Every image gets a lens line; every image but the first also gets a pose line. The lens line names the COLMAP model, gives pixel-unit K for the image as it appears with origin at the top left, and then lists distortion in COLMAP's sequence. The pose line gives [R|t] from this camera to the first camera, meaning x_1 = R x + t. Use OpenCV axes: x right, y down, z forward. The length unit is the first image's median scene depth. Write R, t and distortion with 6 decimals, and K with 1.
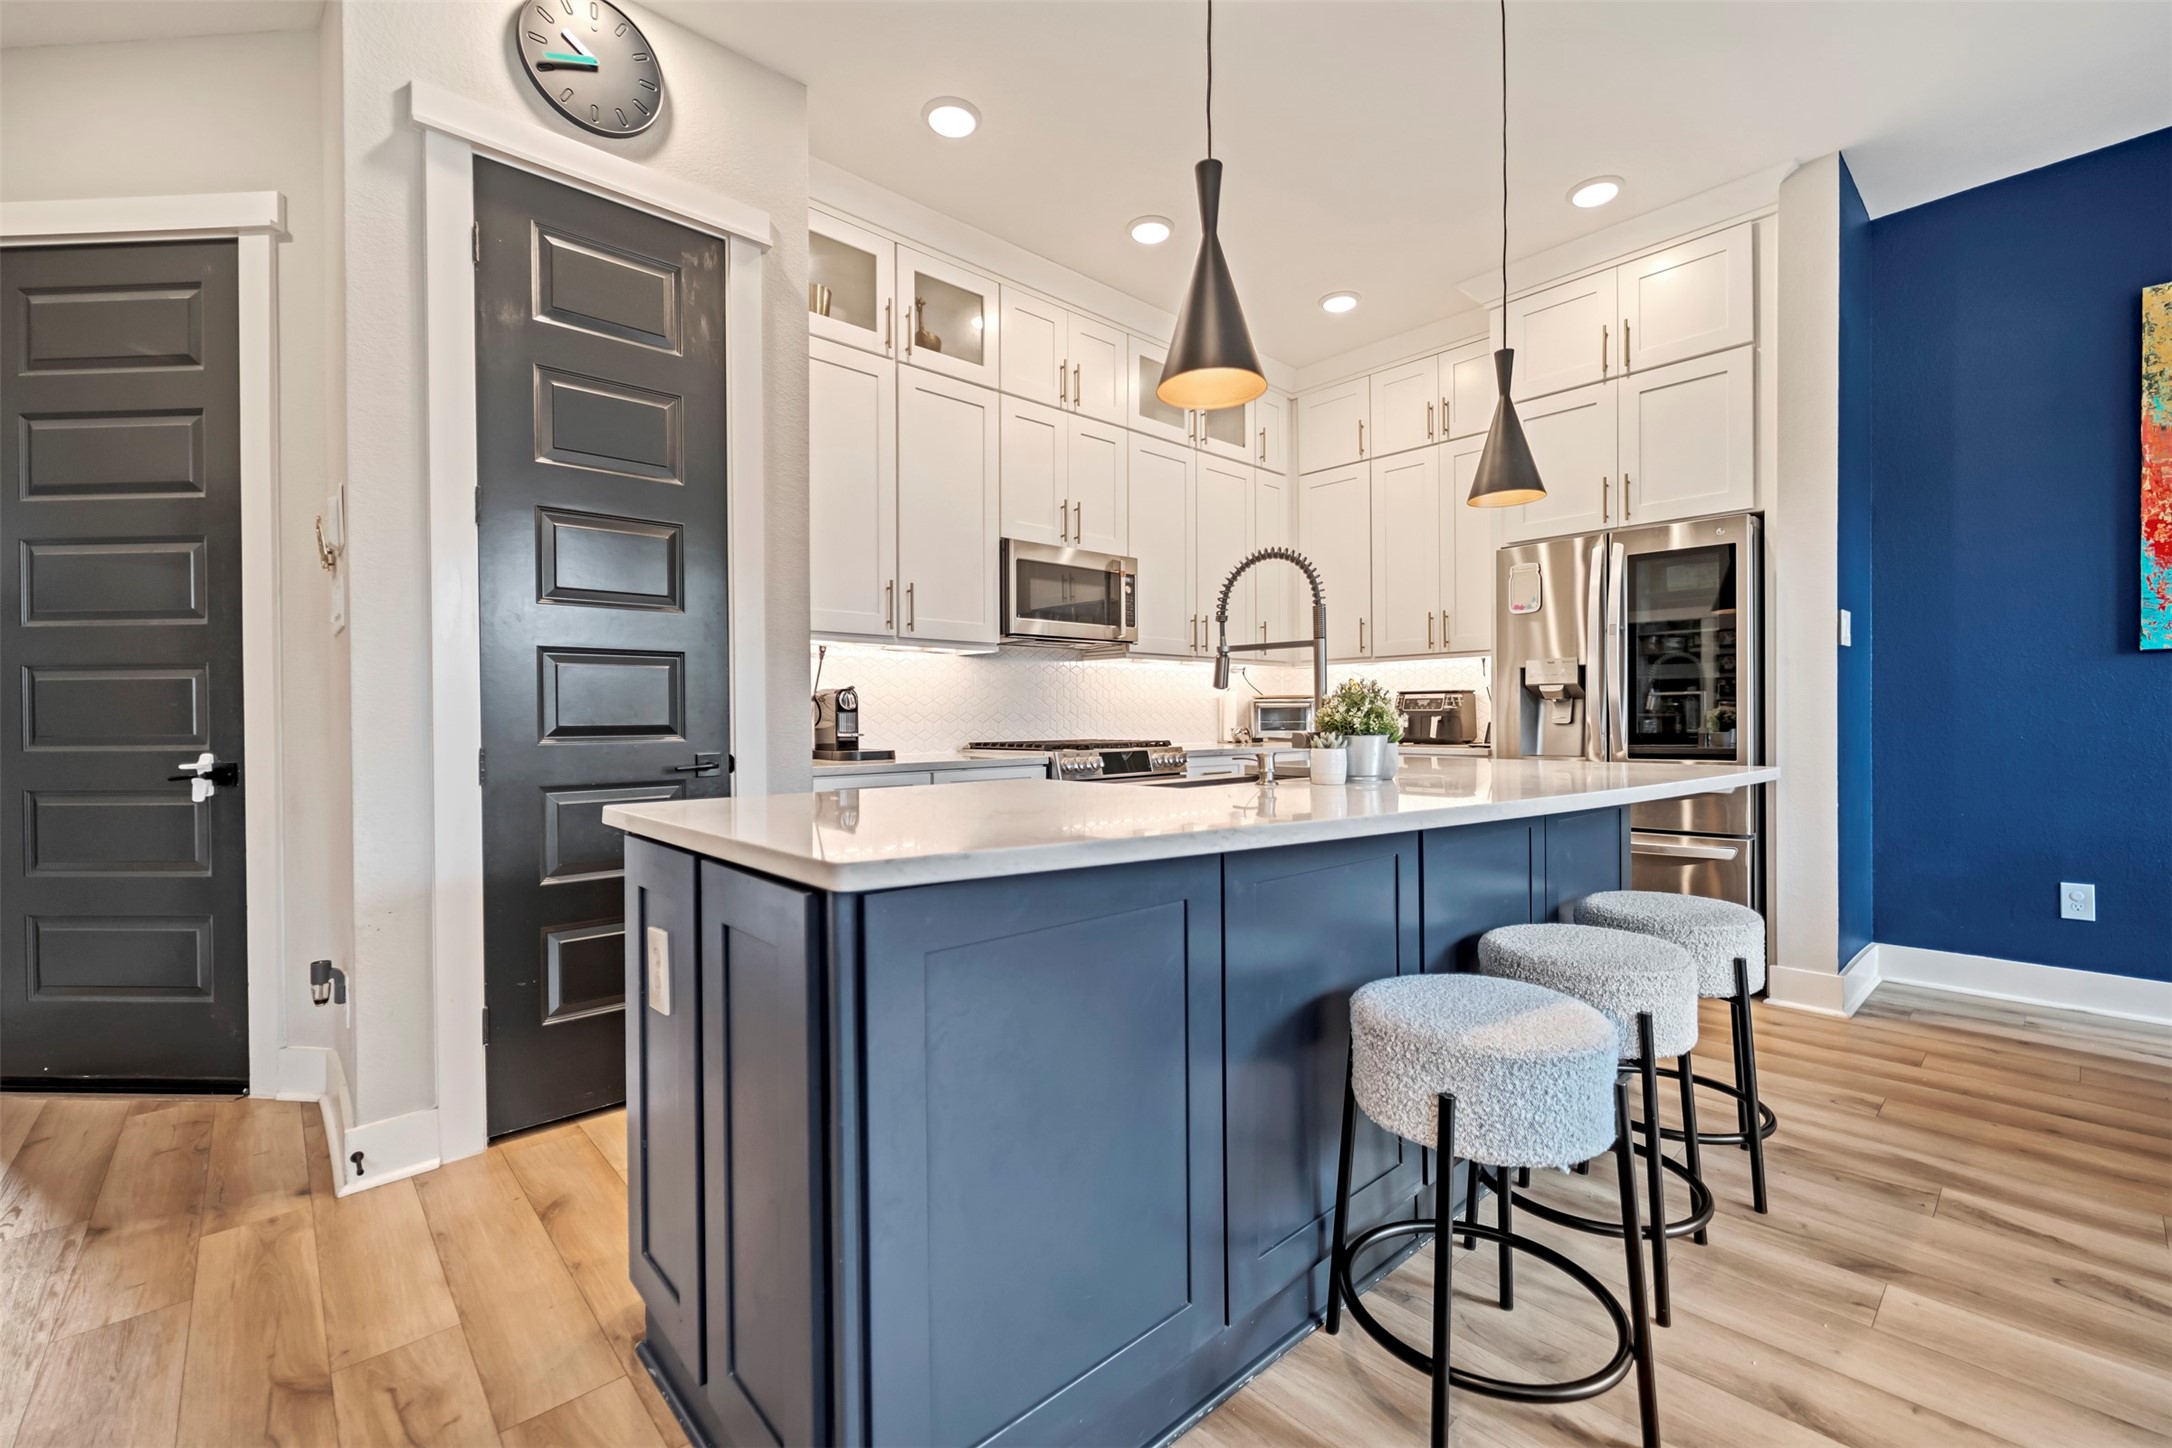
lens RADIAL K [[908.4, 0, 1082.9], [0, 908.4, 720.7], [0, 0, 1]] dist [0.000921, -0.000375]
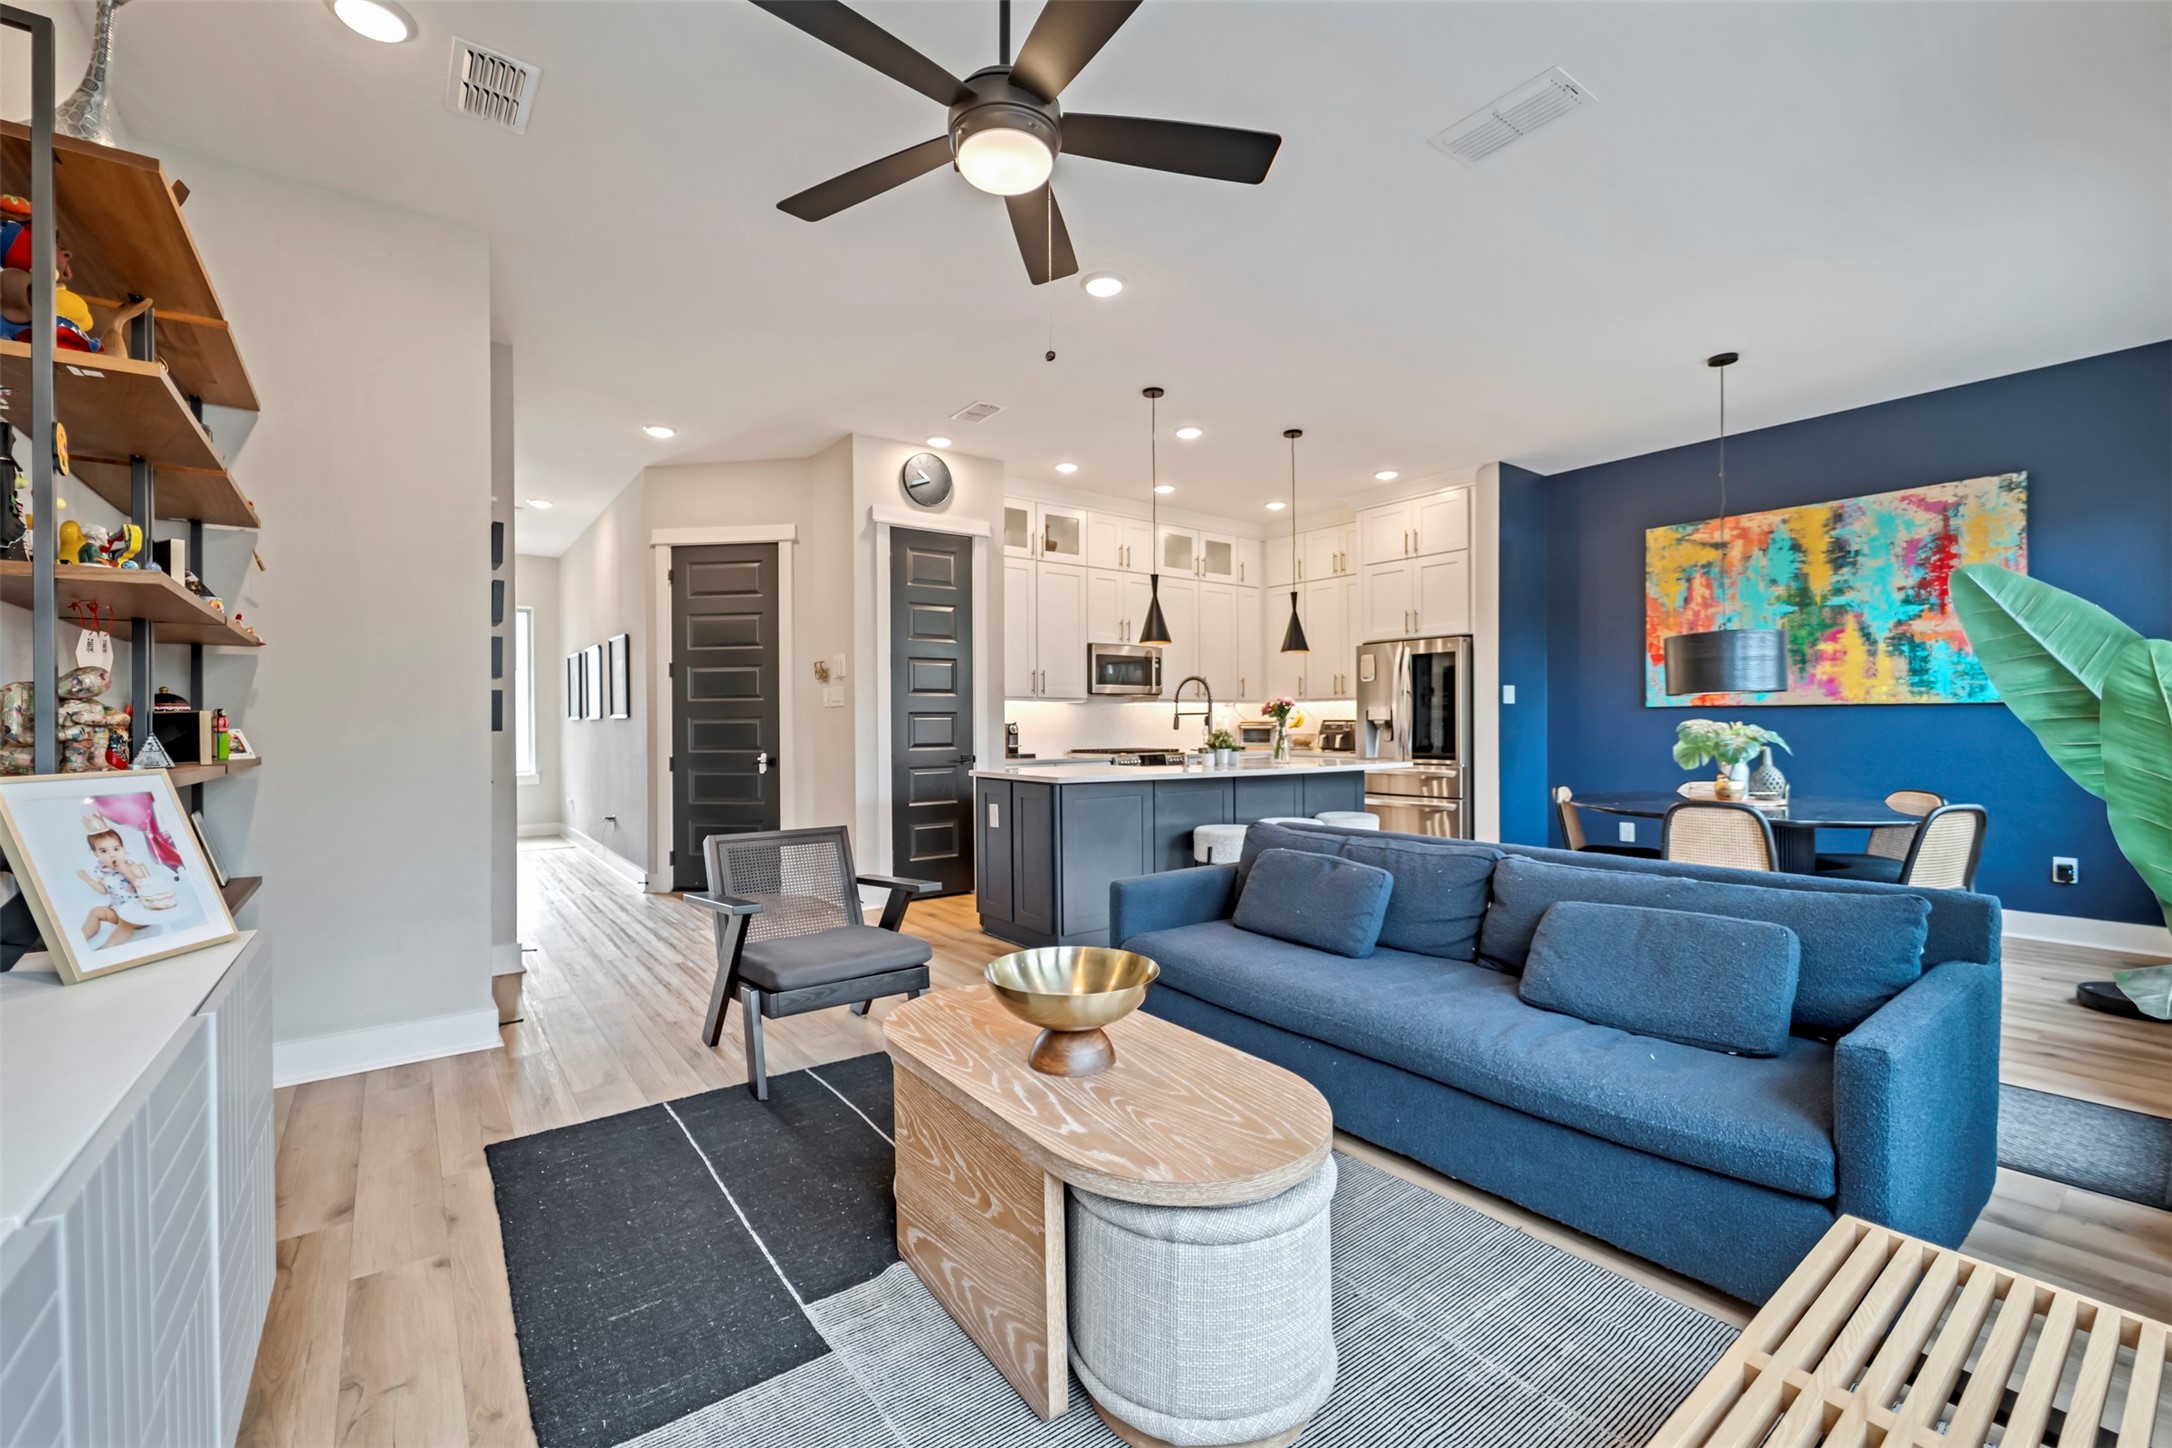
lens RADIAL K [[908.4, 0, 1079.7], [0, 908.4, 723.0], [0, 0, 1]] dist [0.000921, -0.000375]
pose [[0.995611, 0.001334, -0.093574, 0.082361], [-0.001345, 0.999999, -0.000062, -0.036110], [0.093573, 0.000188, 0.995612, -1.036611]]
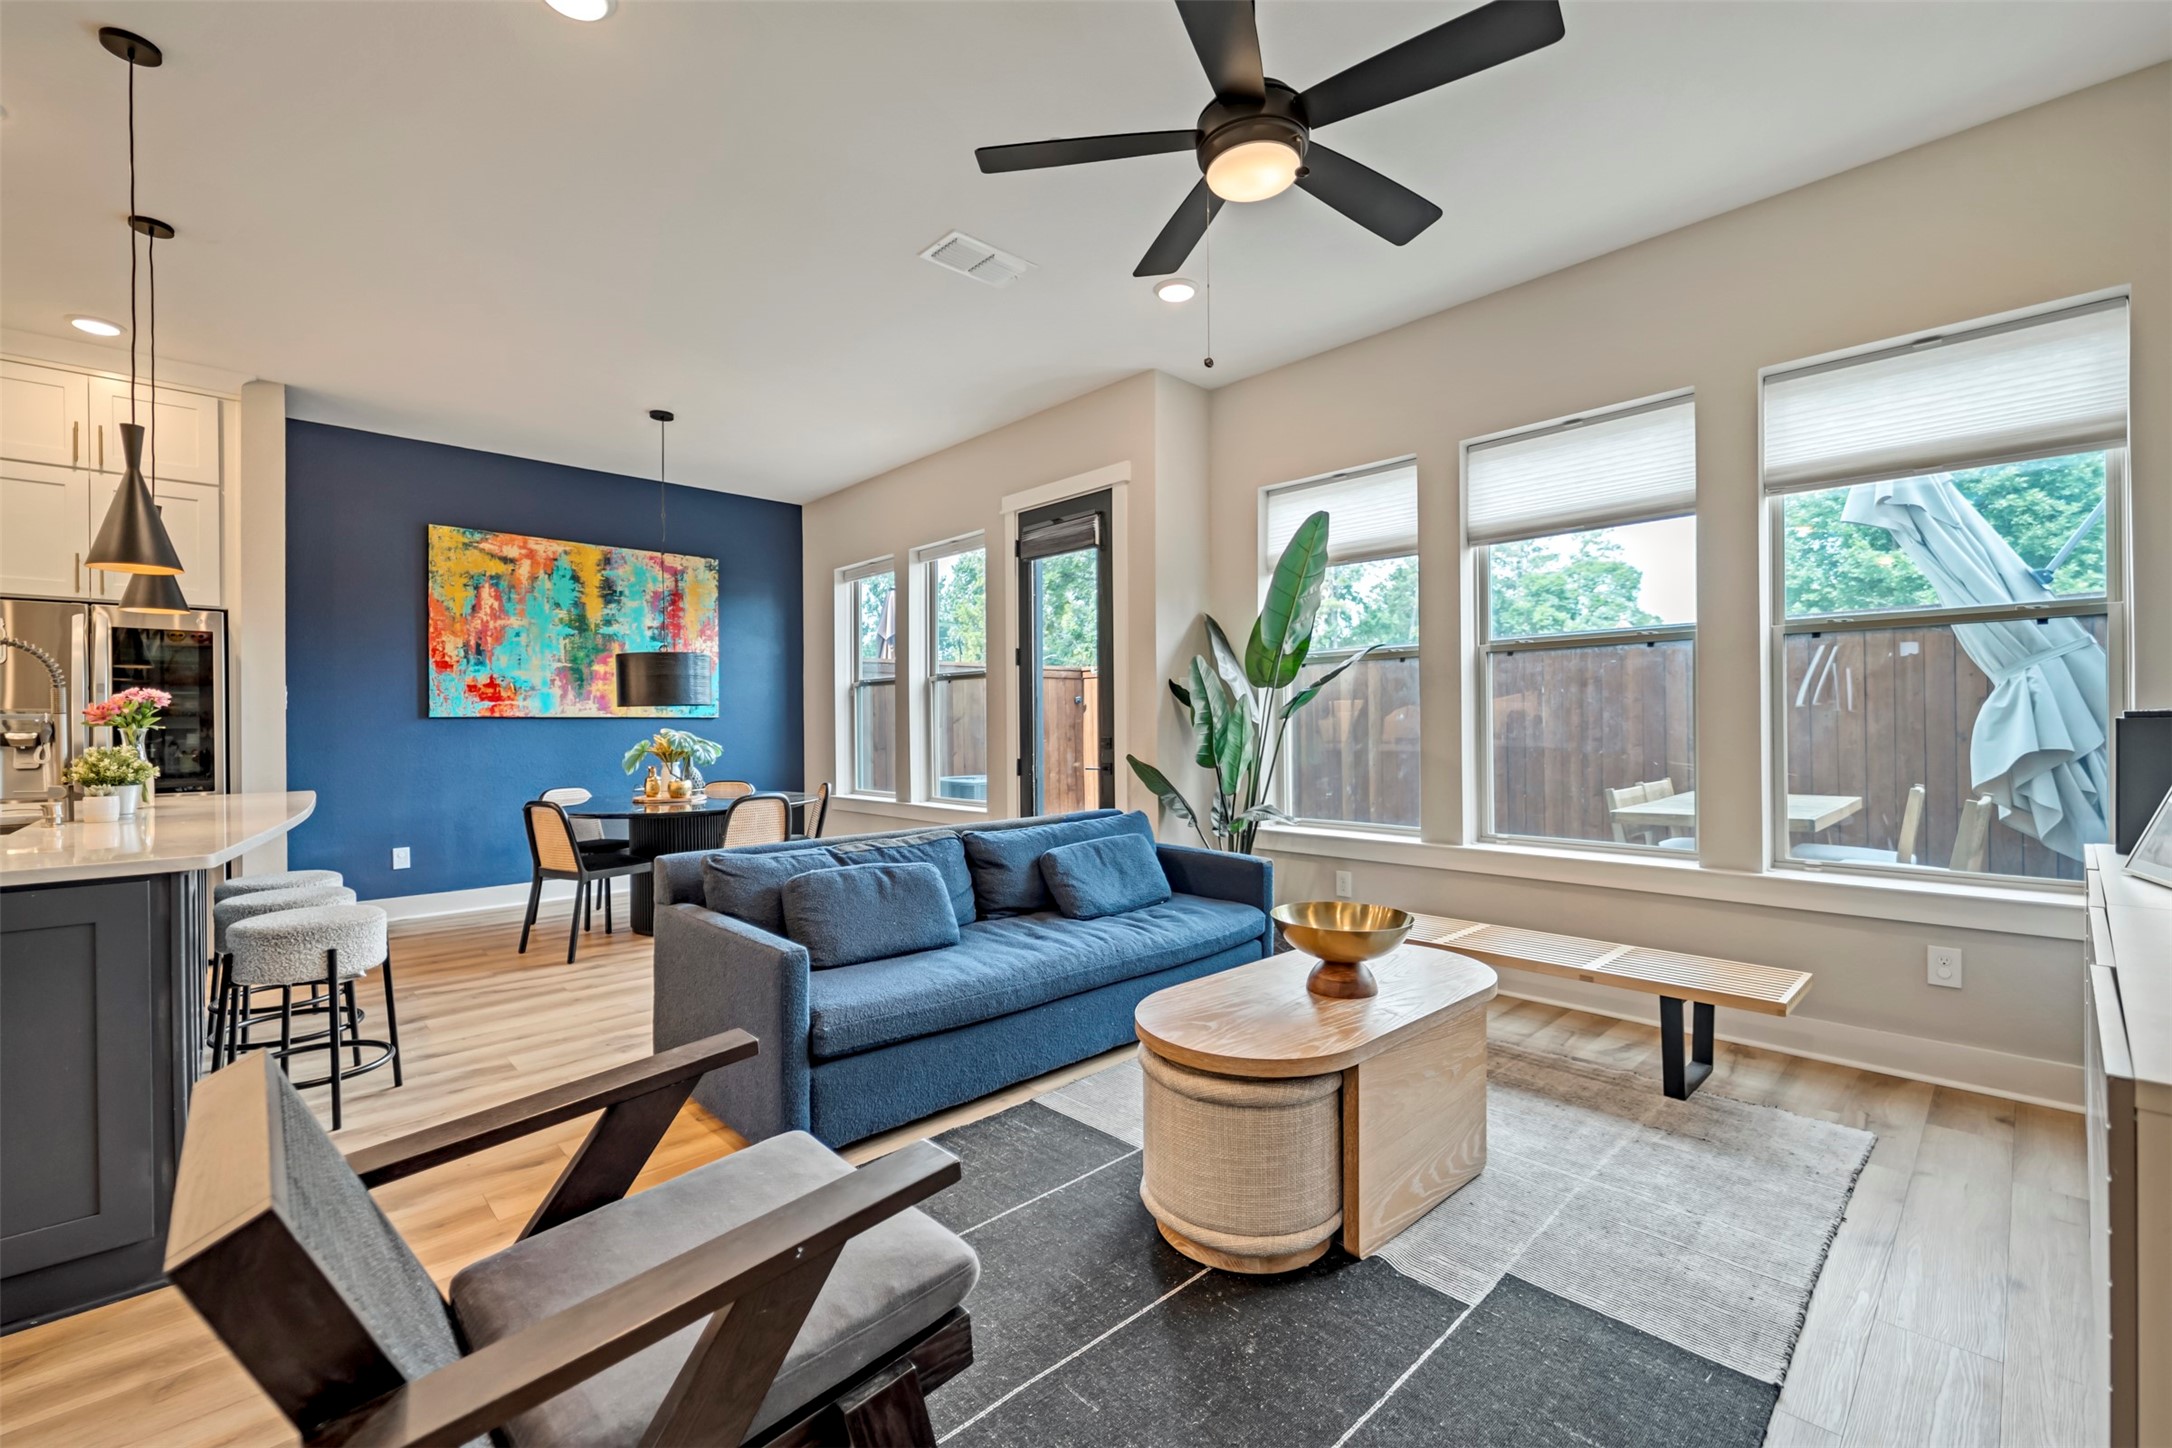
lens RADIAL K [[908.4, 0, 1087.0], [0, 908.4, 725.3], [0, 0, 1]] dist [0.000921, -0.000375]
pose [[-0.027656, 0.006917, 0.999594, -0.667975], [0.012189, 0.999904, -0.006582, -0.029315], [-0.999543, 0.012002, -0.027738, -0.268911]]
